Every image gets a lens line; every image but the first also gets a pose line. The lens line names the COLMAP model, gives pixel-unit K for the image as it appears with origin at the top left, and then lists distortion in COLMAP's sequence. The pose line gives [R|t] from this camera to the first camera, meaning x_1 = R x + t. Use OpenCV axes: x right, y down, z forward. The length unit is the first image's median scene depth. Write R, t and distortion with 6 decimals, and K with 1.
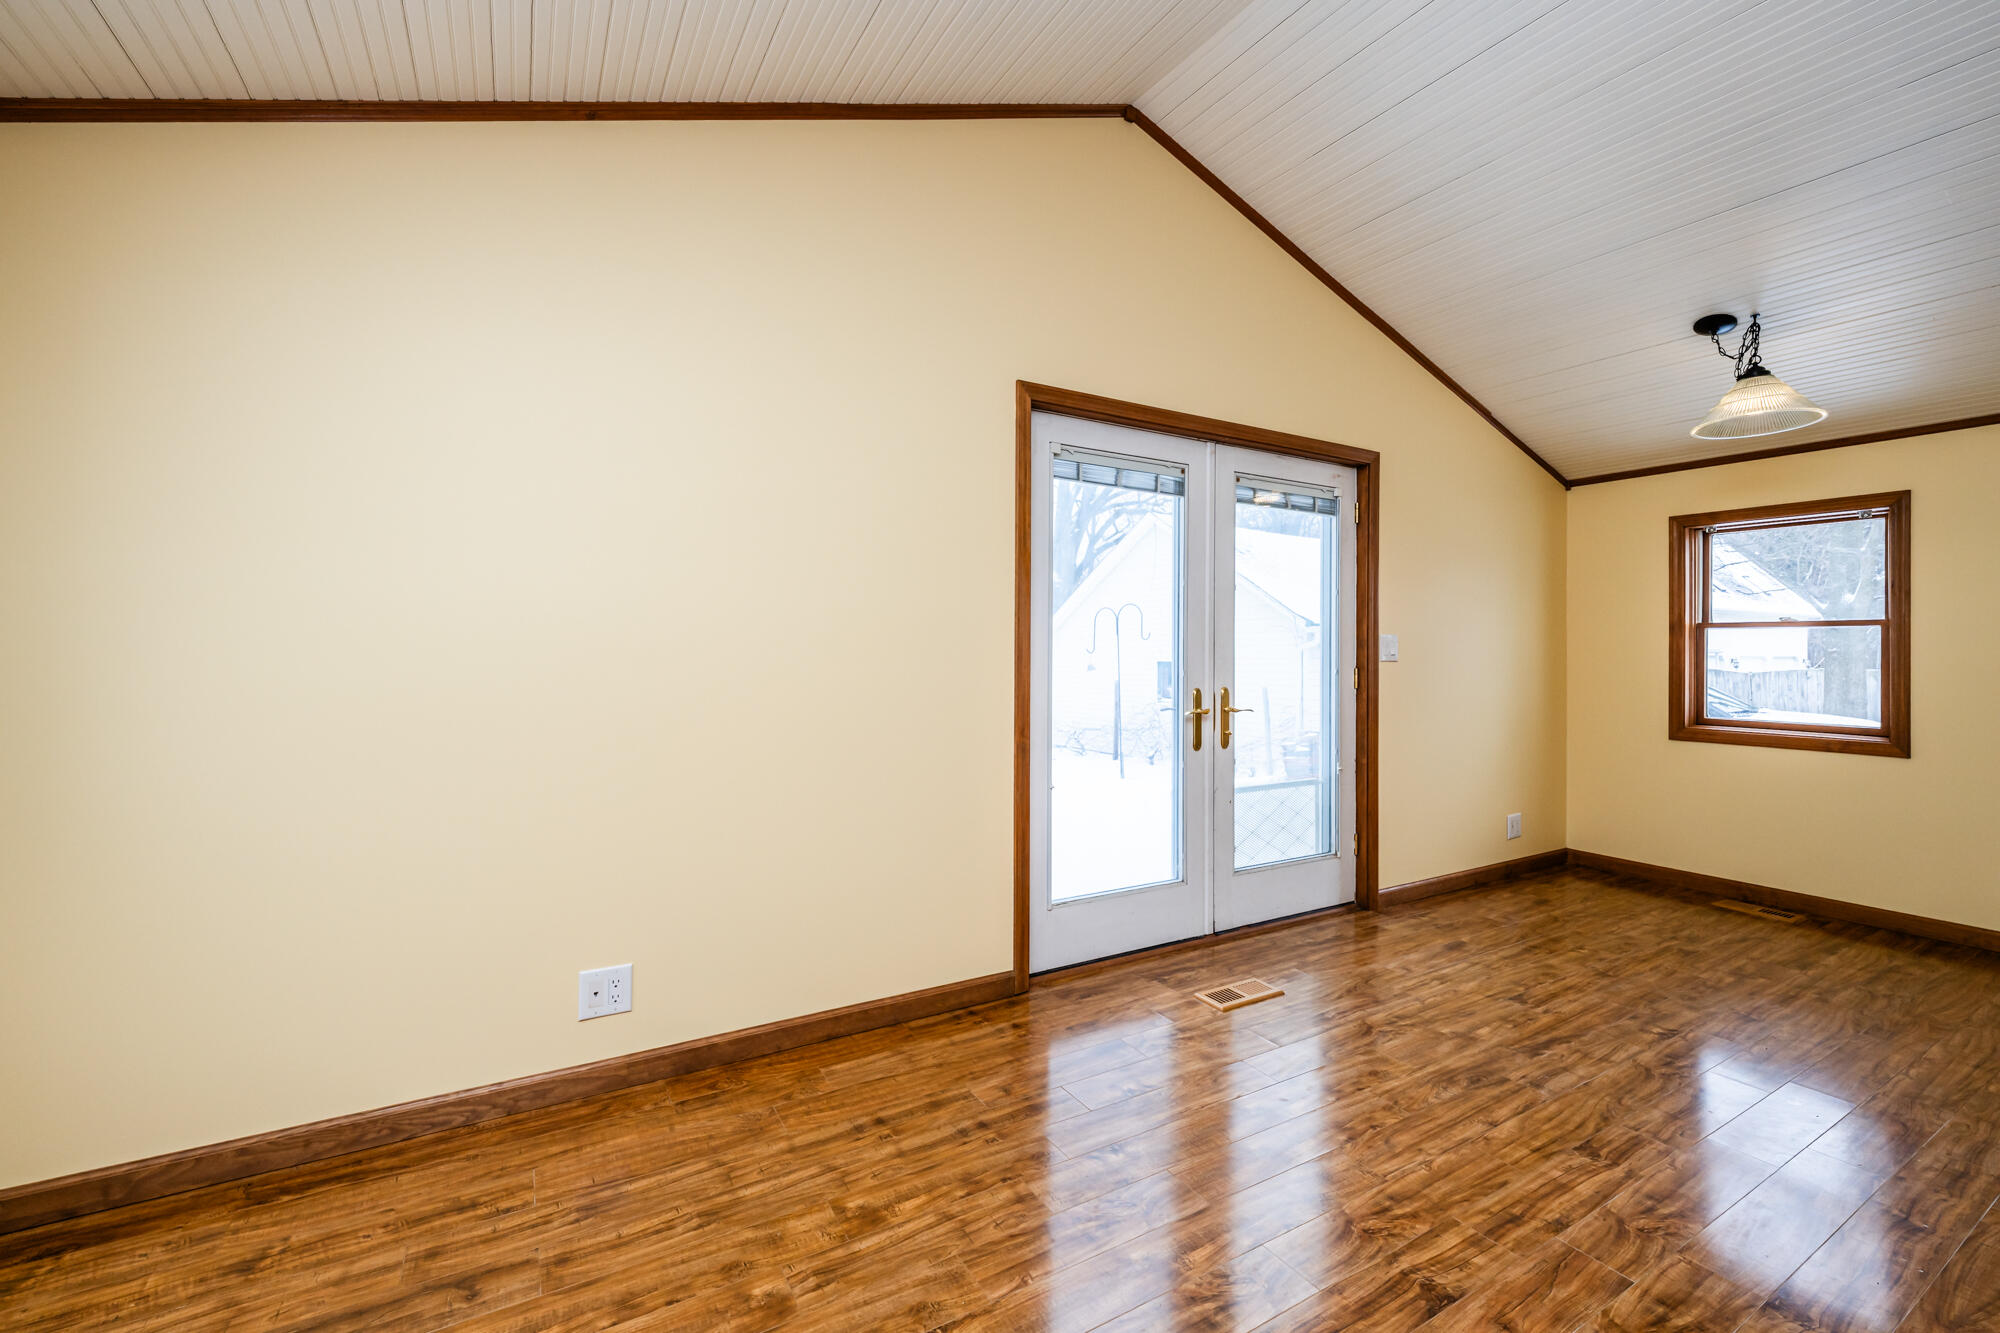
lens RADIAL K [[822.3, 0, 1002.1], [0, 822.3, 636.6], [0, 0, 1]] dist [0.000287, 0.000068]
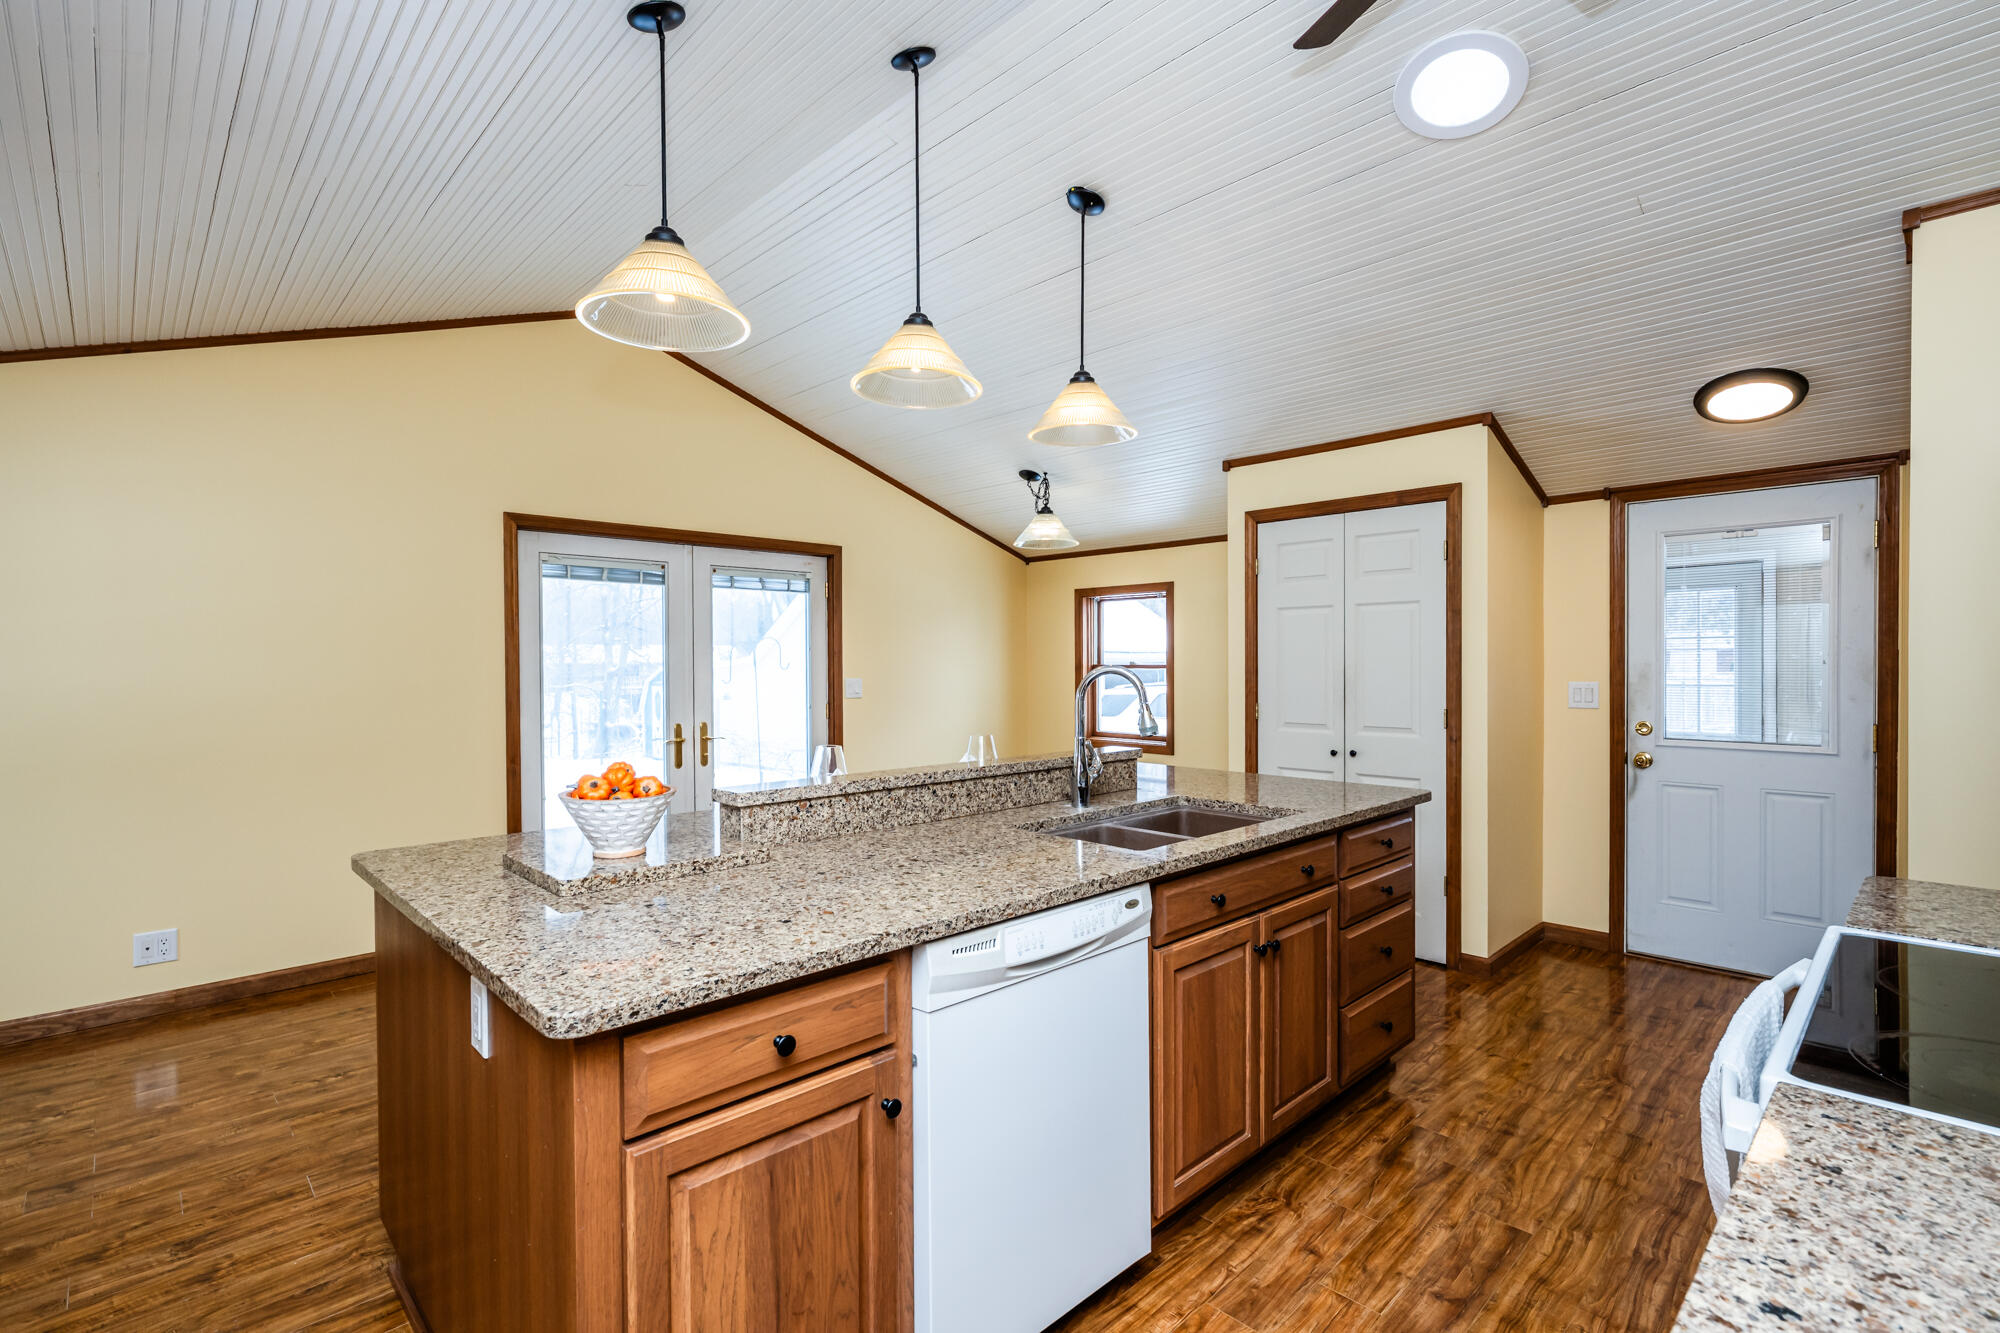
lens RADIAL K [[908.5, 0, 991.1], [0, 908.5, 663.1], [0, 0, 1]] dist [-0.001383, -0.000620]
pose [[0.971632, -0.013881, 0.236088, 0.389599], [0.011472, 0.999867, 0.011573, -0.050010], [-0.236218, -0.008536, 0.971663, -0.605699]]
